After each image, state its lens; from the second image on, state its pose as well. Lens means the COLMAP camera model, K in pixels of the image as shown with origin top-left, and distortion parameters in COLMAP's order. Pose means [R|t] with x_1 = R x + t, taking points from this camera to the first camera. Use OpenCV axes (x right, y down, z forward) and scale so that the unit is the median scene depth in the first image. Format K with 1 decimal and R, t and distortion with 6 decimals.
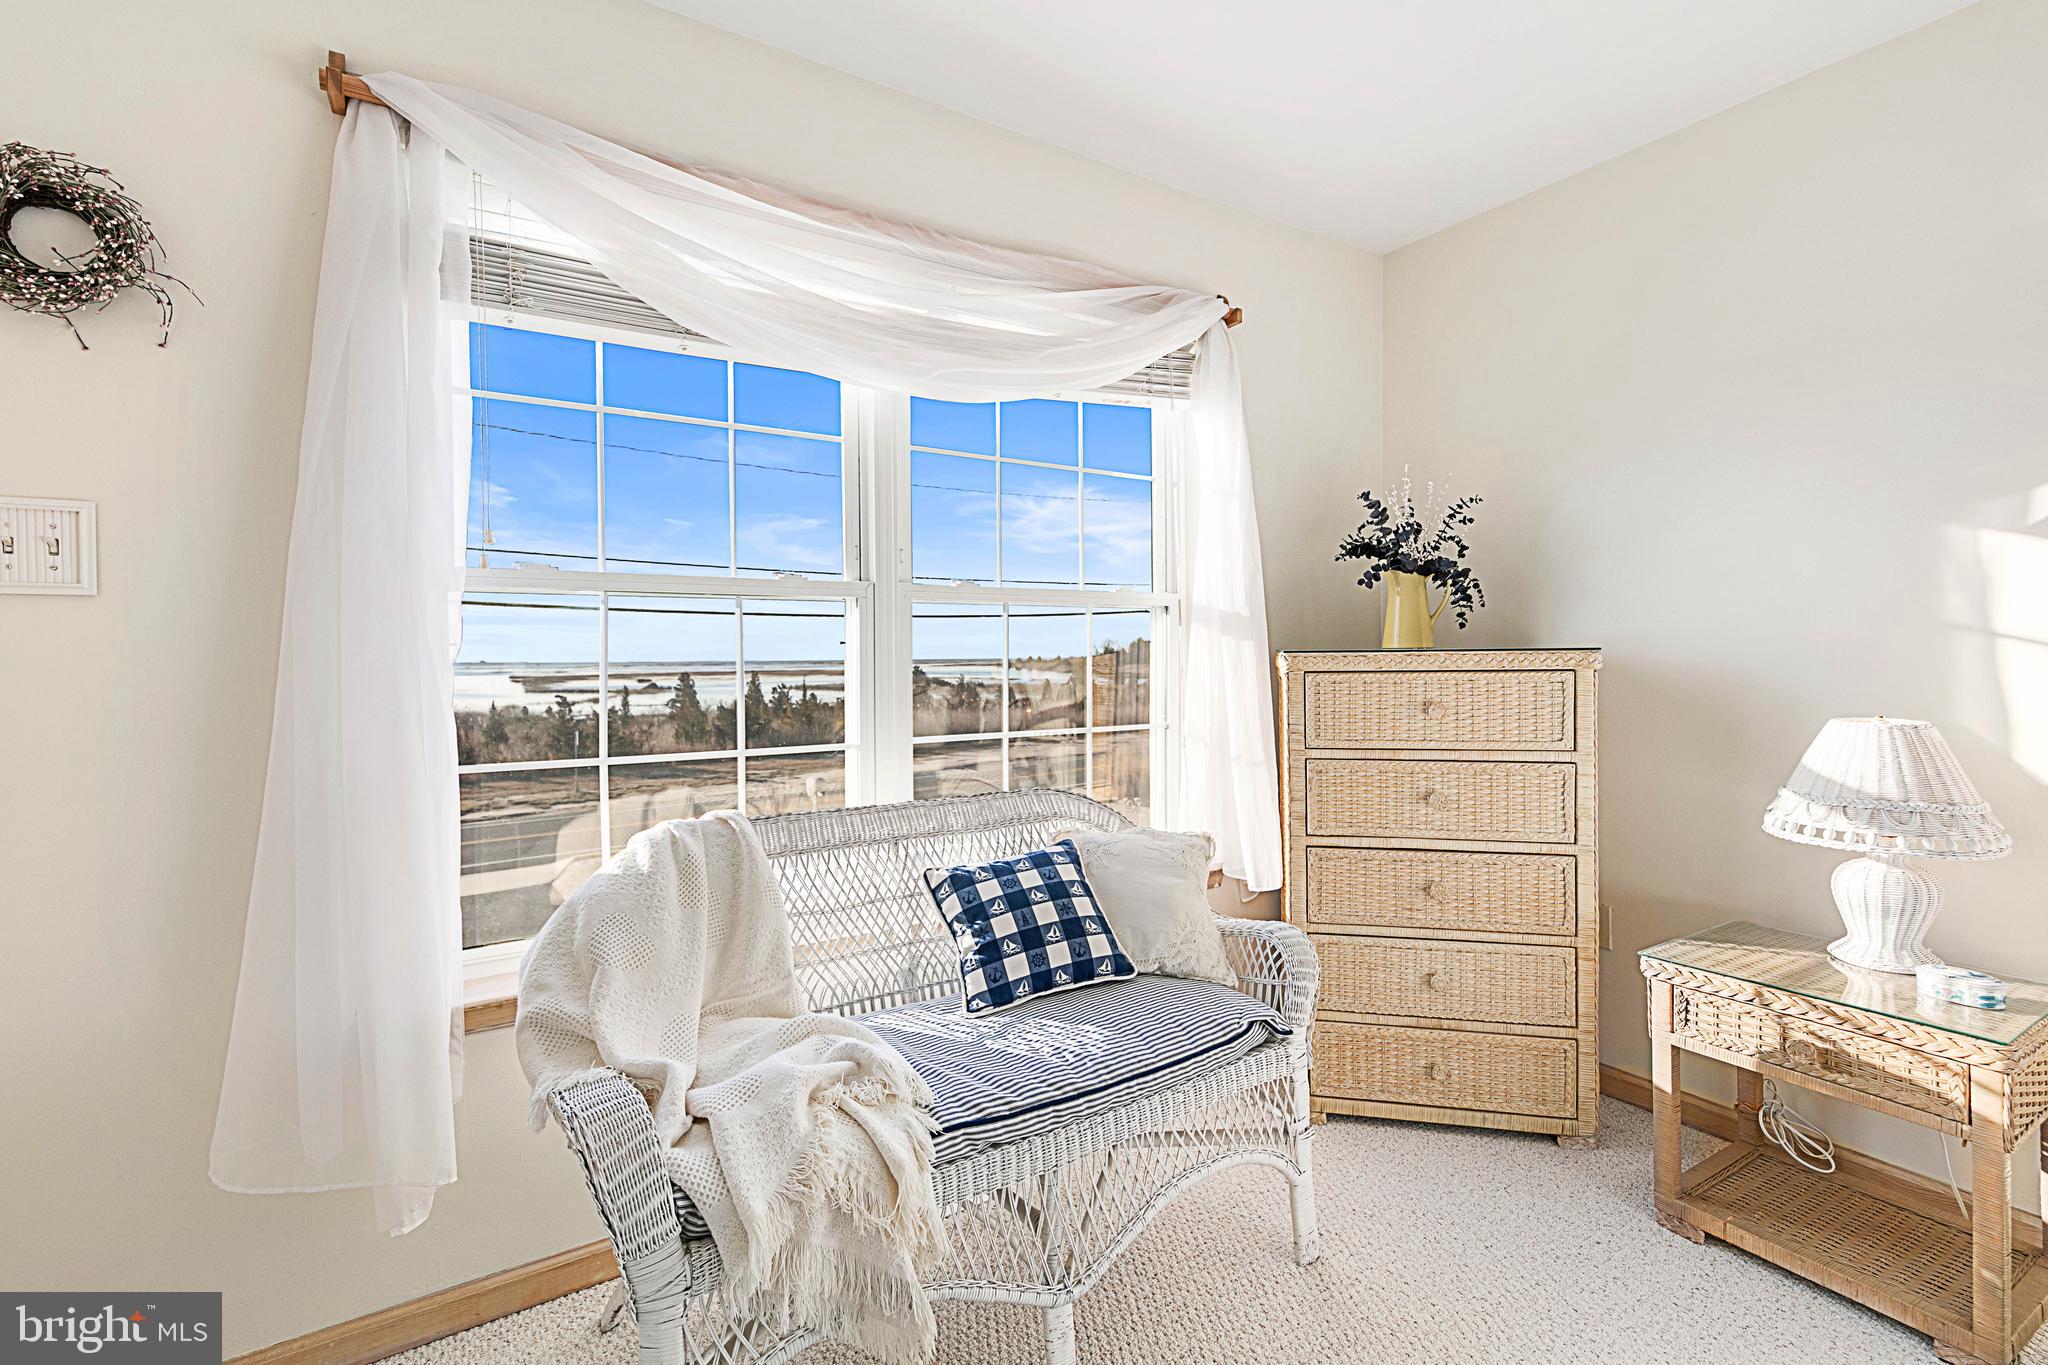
lens RADIAL K [[925.2, 0, 997.7], [0, 925.2, 657.6], [0, 0, 1]] dist [0.010302, -0.001947]
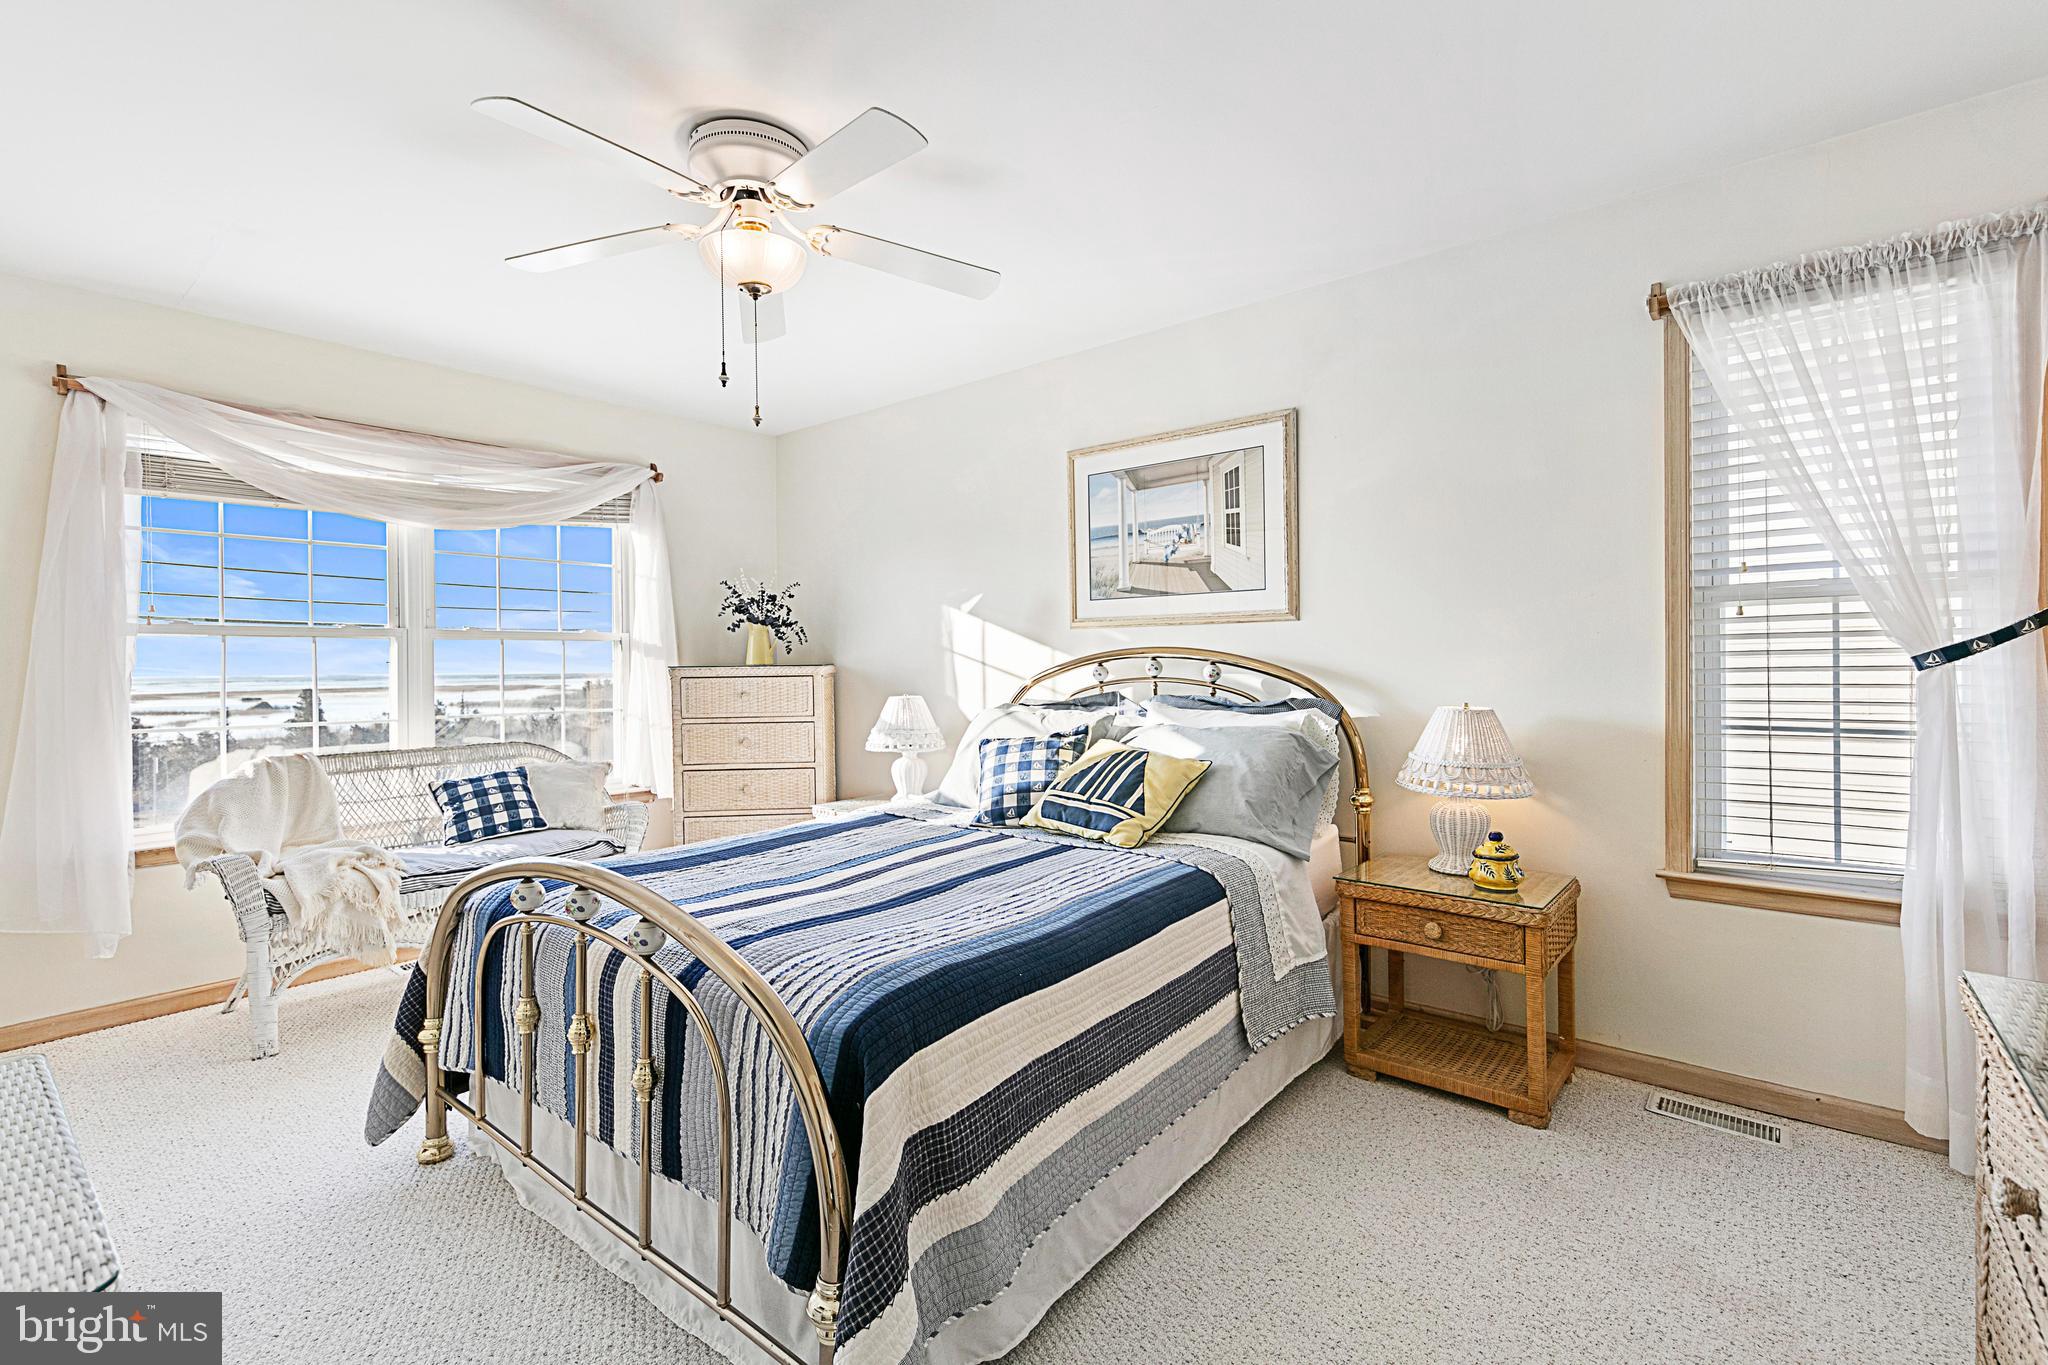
lens RADIAL K [[925.2, 0, 1019.6], [0, 925.2, 658.7], [0, 0, 1]] dist [0.010302, -0.001947]
pose [[0.947652, -0.001159, 0.319303, 0.482156], [0.005043, 0.999923, -0.011338, 0.003207], [-0.319265, 0.012355, 0.947585, -1.256346]]
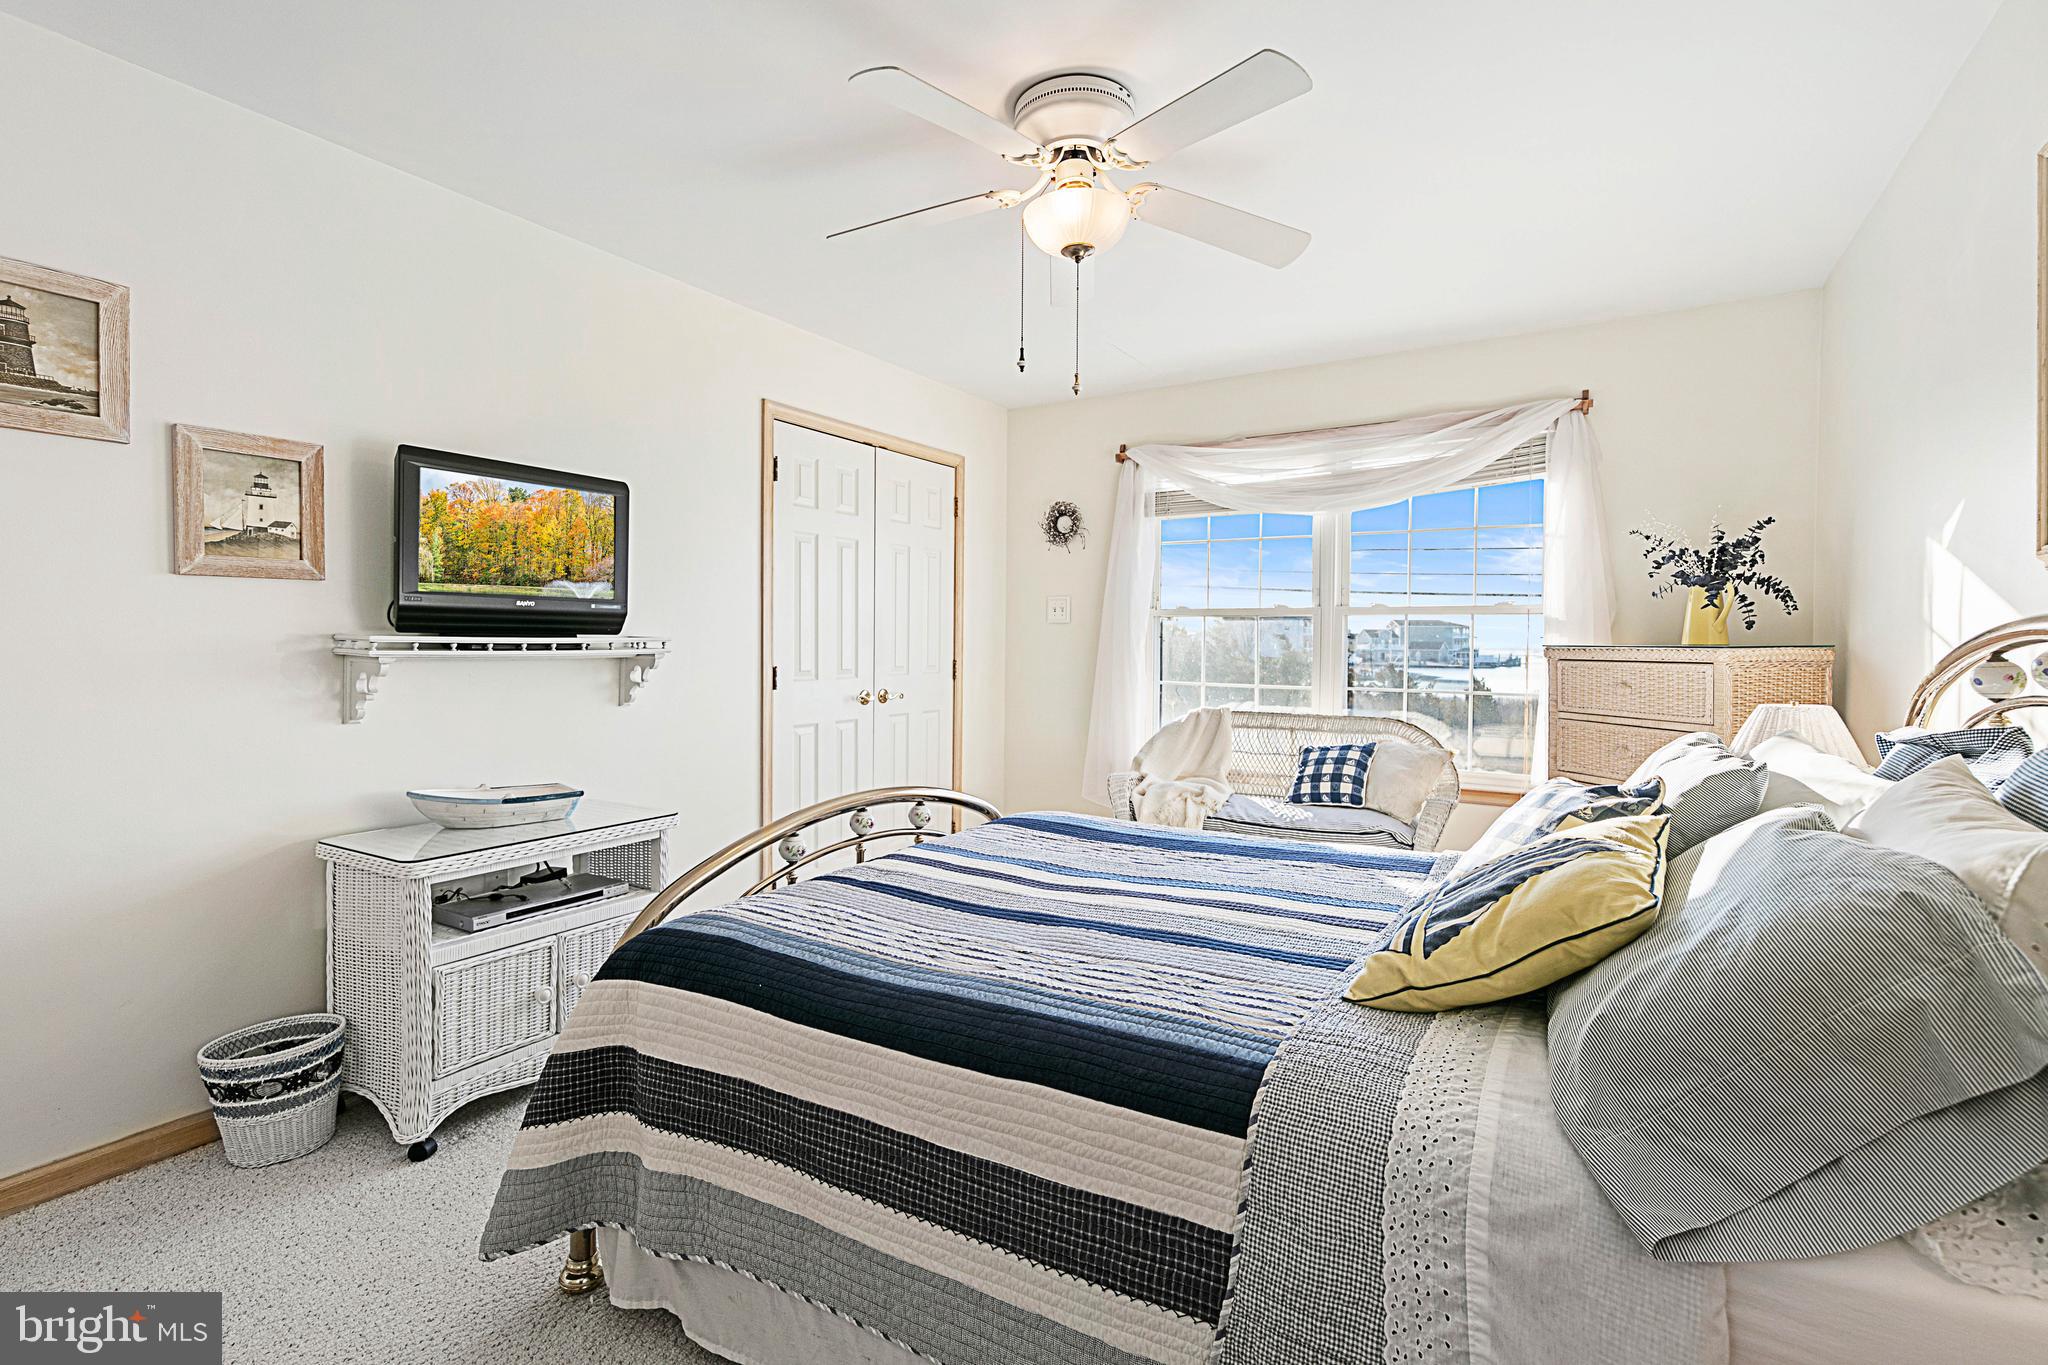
lens RADIAL K [[925.2, 0, 1010.9], [0, 925.2, 666.4], [0, 0, 1]] dist [0.010302, -0.001947]
pose [[0.426324, 0.035986, -0.903854, 1.623407], [-0.013460, 0.999350, 0.033439, -0.014100], [0.904470, -0.002090, 0.426531, -0.533032]]
